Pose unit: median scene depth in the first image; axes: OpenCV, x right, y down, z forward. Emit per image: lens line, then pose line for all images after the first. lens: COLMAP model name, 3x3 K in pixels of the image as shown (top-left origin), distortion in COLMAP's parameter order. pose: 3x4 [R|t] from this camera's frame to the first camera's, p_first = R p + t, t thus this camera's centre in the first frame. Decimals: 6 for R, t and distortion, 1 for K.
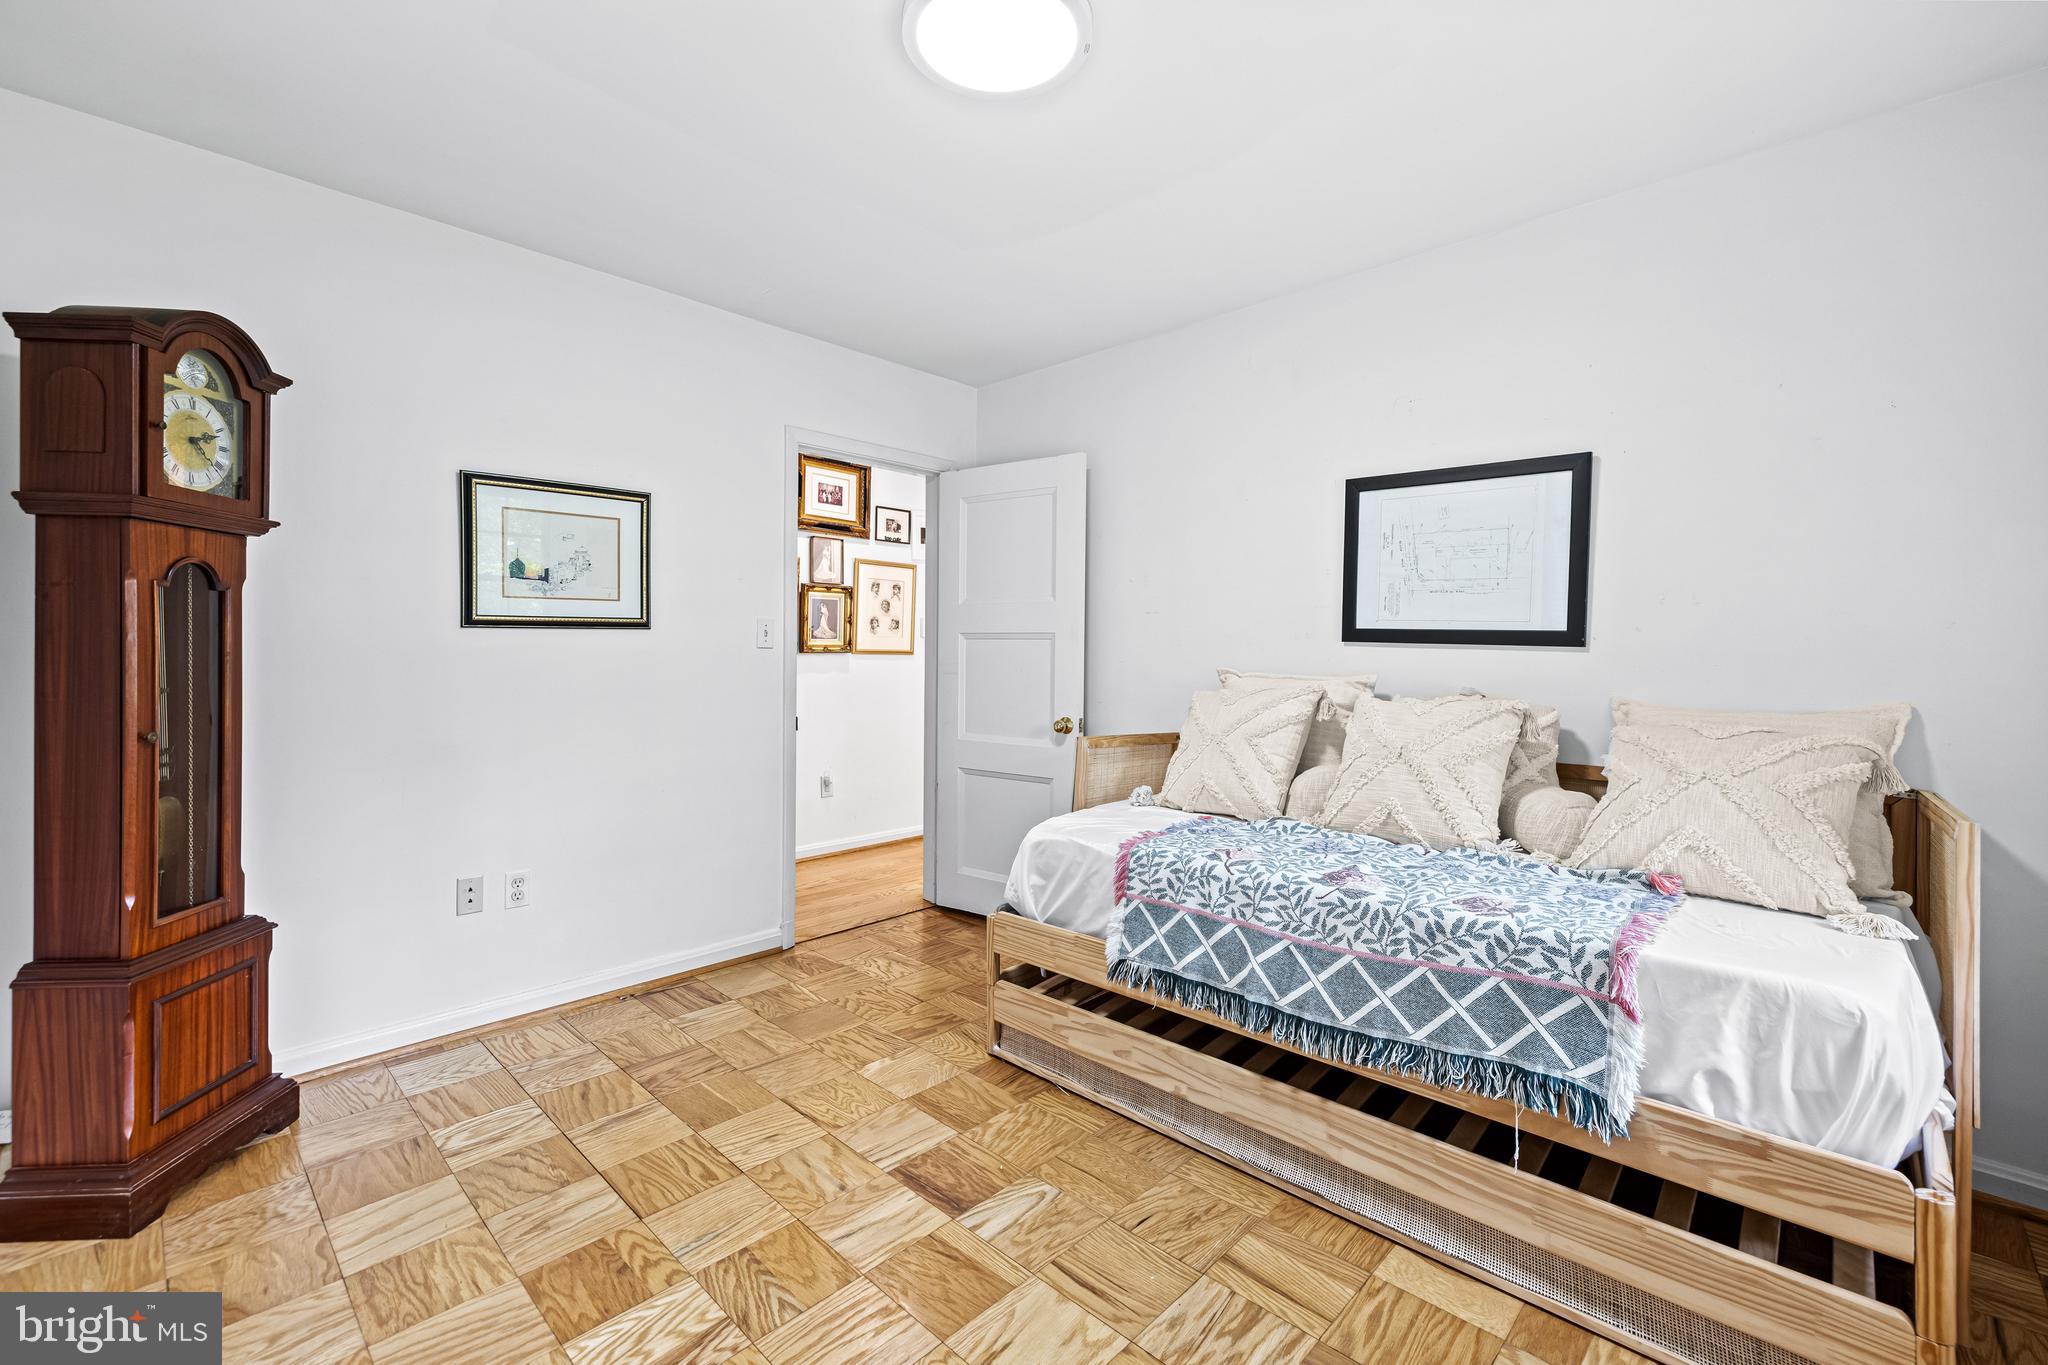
lens RADIAL K [[867.3, 0, 1028.7], [0, 867.3, 678.2], [0, 0, 1]] dist [0.000316, 0.001459]
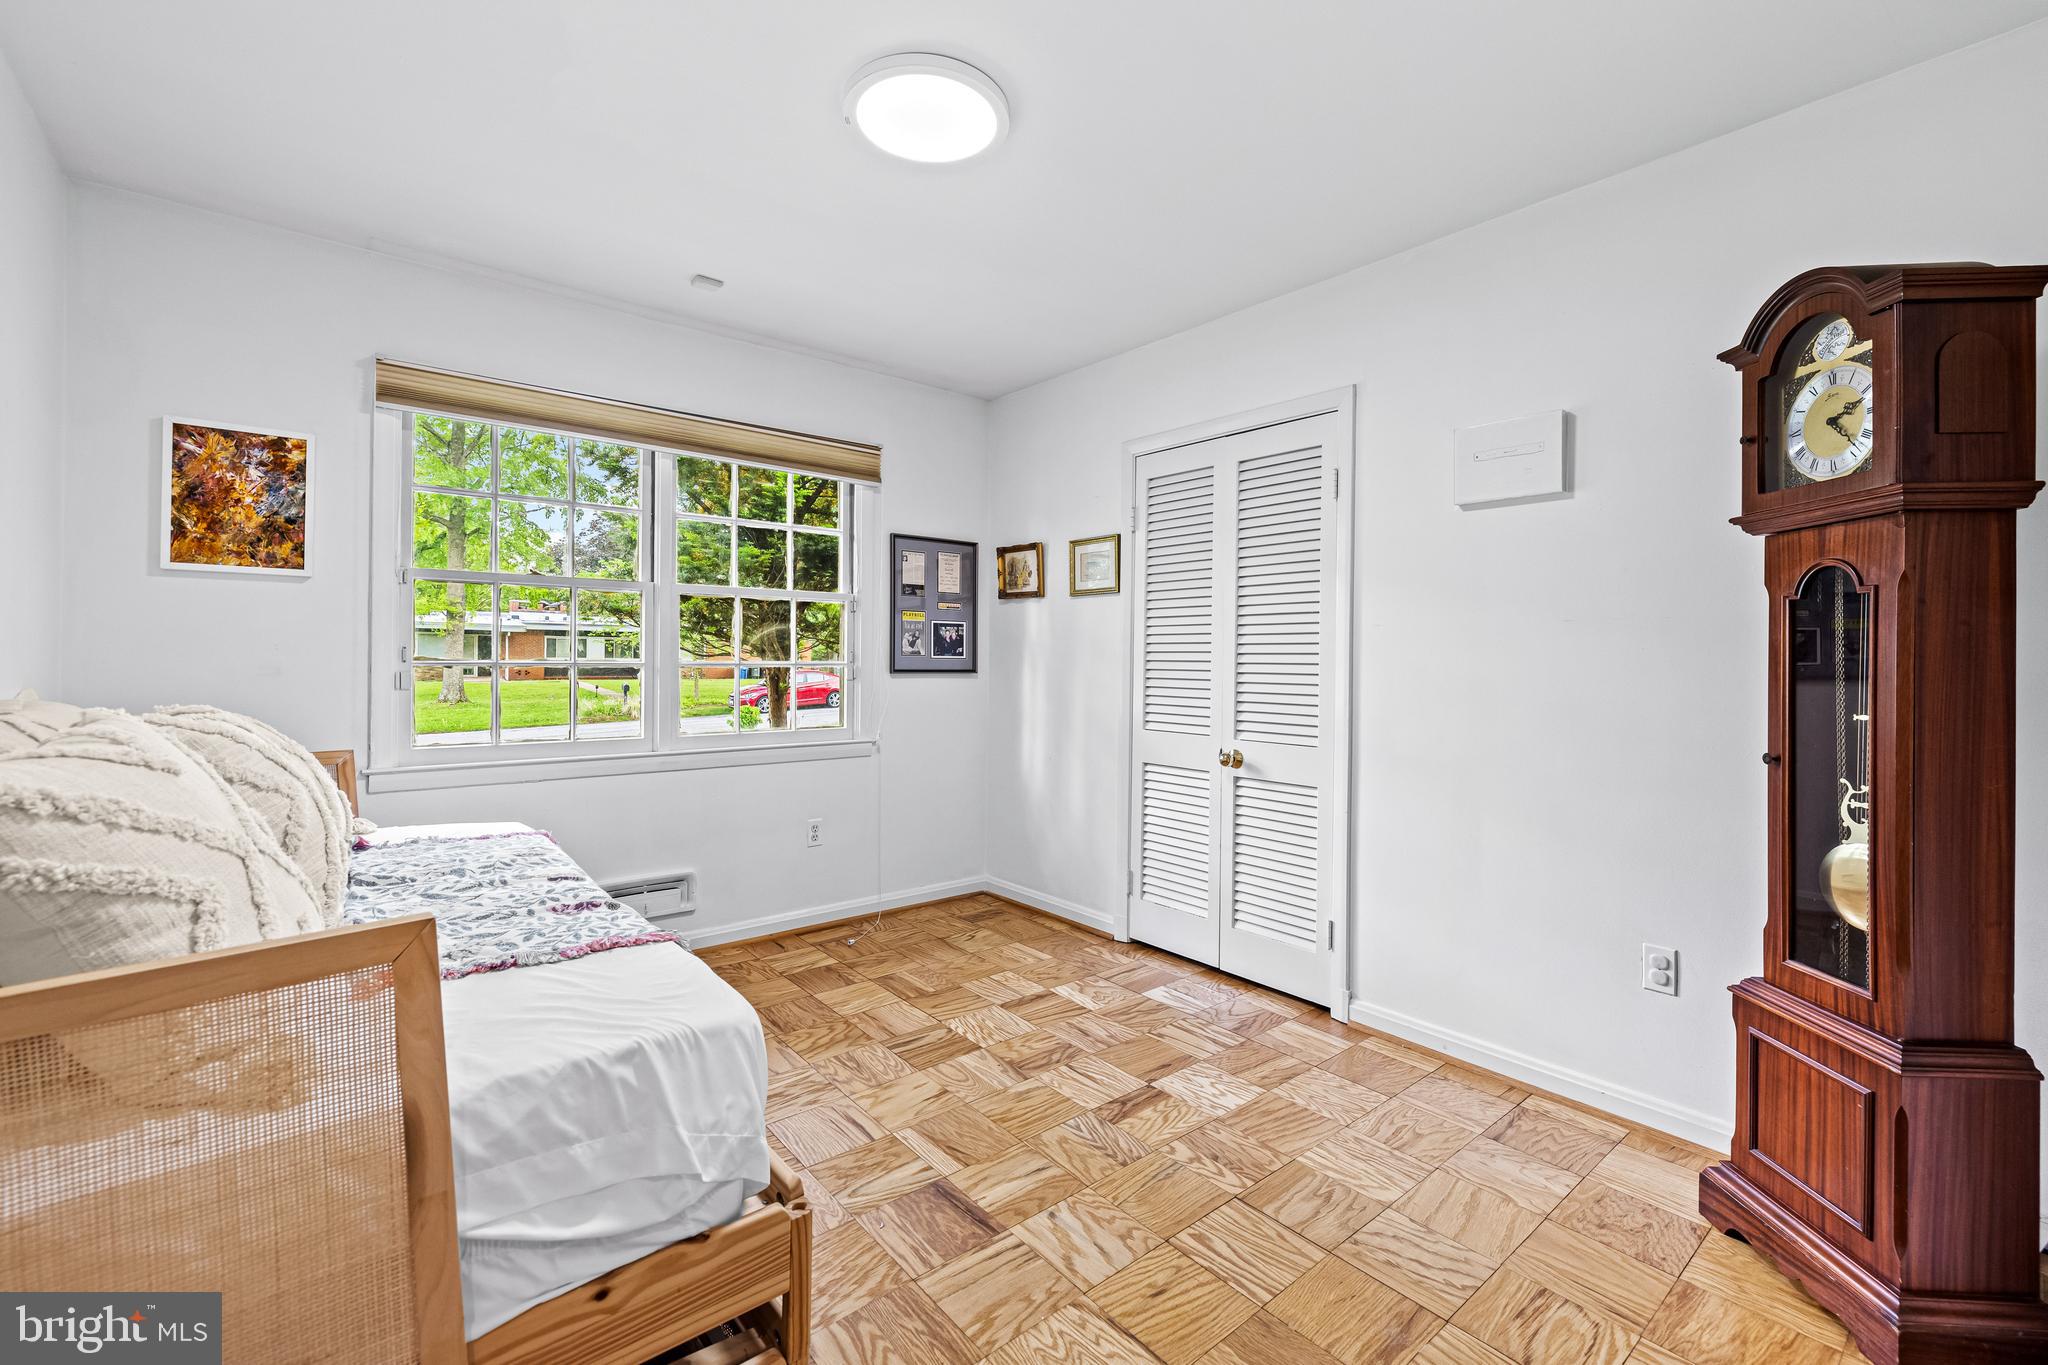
lens RADIAL K [[867.3, 0, 1023.3], [0, 867.3, 669.6], [0, 0, 1]] dist [0.000316, 0.001459]
pose [[-0.993095, -0.002083, 0.117294, -0.300901], [-0.000949, 0.999952, 0.009723, -0.022503], [-0.117309, 0.009545, -0.993050, 1.993465]]
